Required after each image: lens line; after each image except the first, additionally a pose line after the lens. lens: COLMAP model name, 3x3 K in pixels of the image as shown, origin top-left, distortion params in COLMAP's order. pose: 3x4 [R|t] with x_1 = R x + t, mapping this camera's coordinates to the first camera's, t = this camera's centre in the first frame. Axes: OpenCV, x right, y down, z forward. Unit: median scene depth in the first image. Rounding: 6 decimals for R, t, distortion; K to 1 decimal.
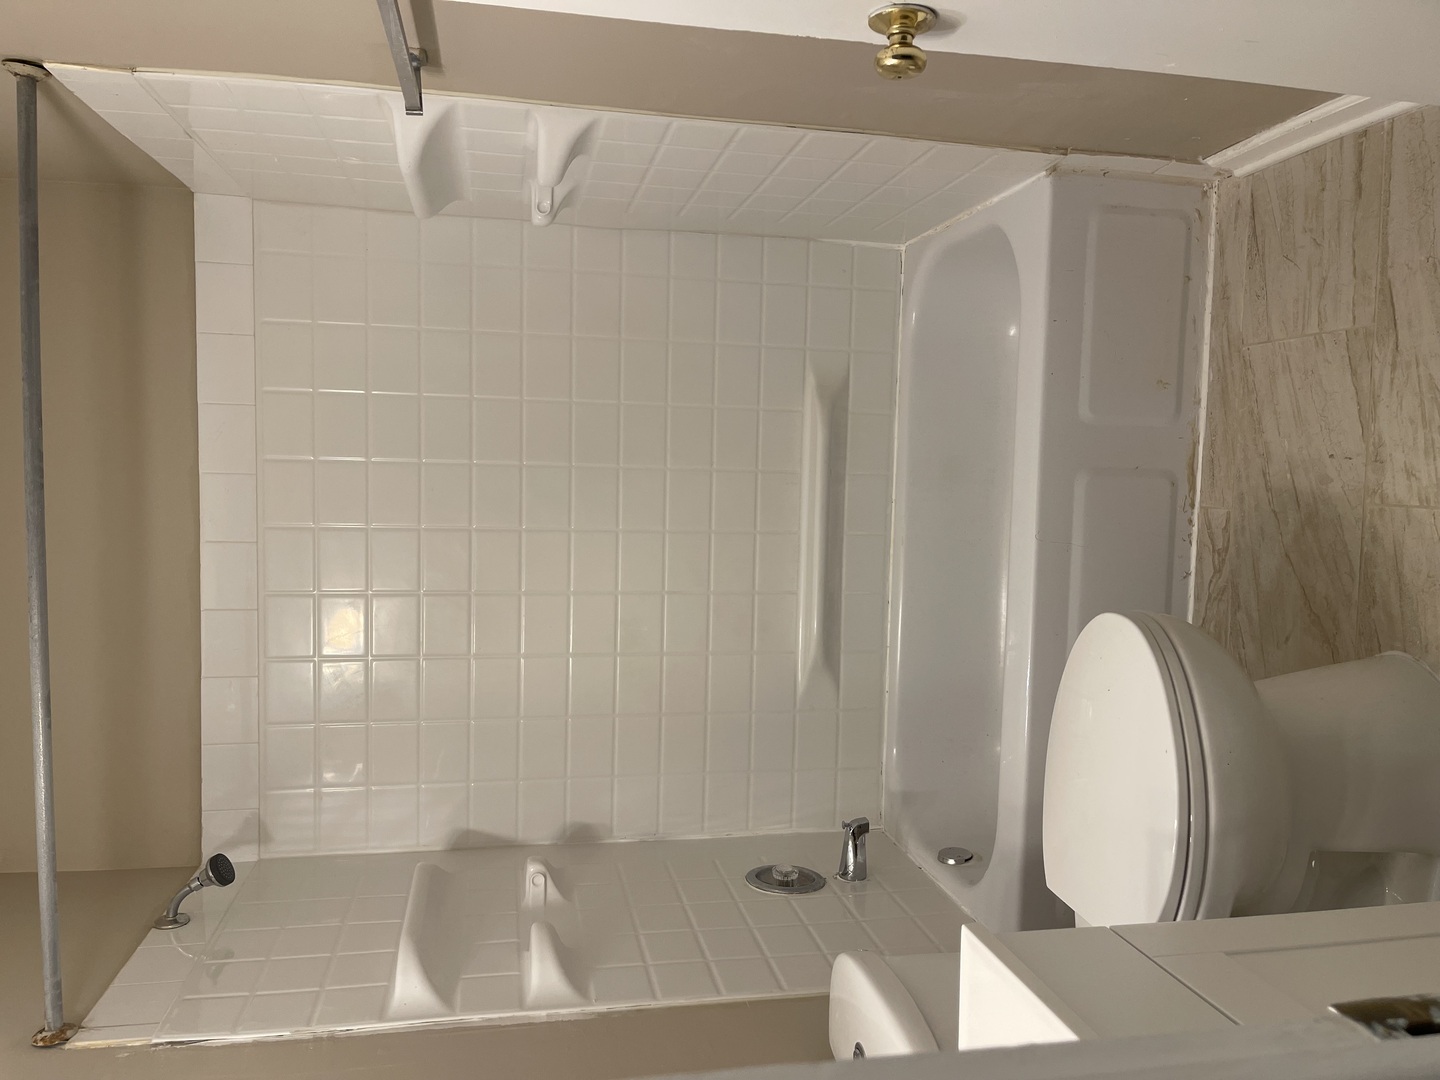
lens RADIAL K [[1068.6, 0, 730.8], [0, 1068.6, 544.5], [0, 0, 1]] dist [0.057633, -0.076162]
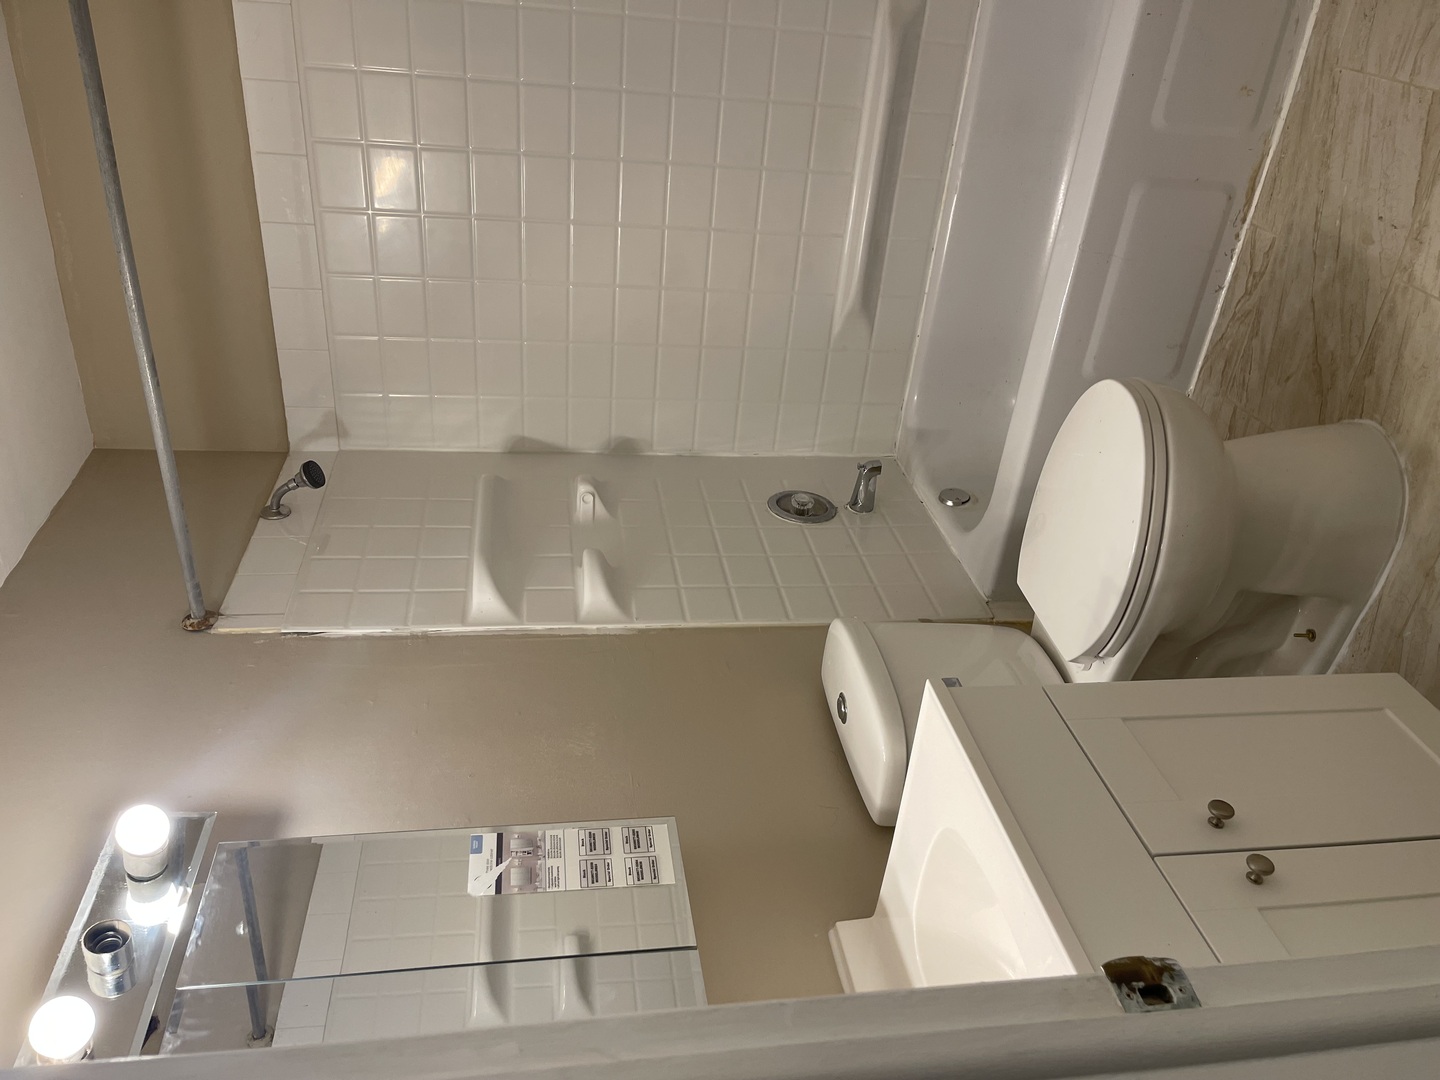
lens RADIAL K [[1068.5, 0, 749.7], [0, 1068.5, 540.0], [0, 0, 1]] dist [0.063940, -0.113437]
pose [[0.996603, 0.082247, 0.004315, -0.008429], [-0.075601, 0.892776, 0.444111, -0.189682], [0.032674, -0.442929, 0.895961, -0.044274]]
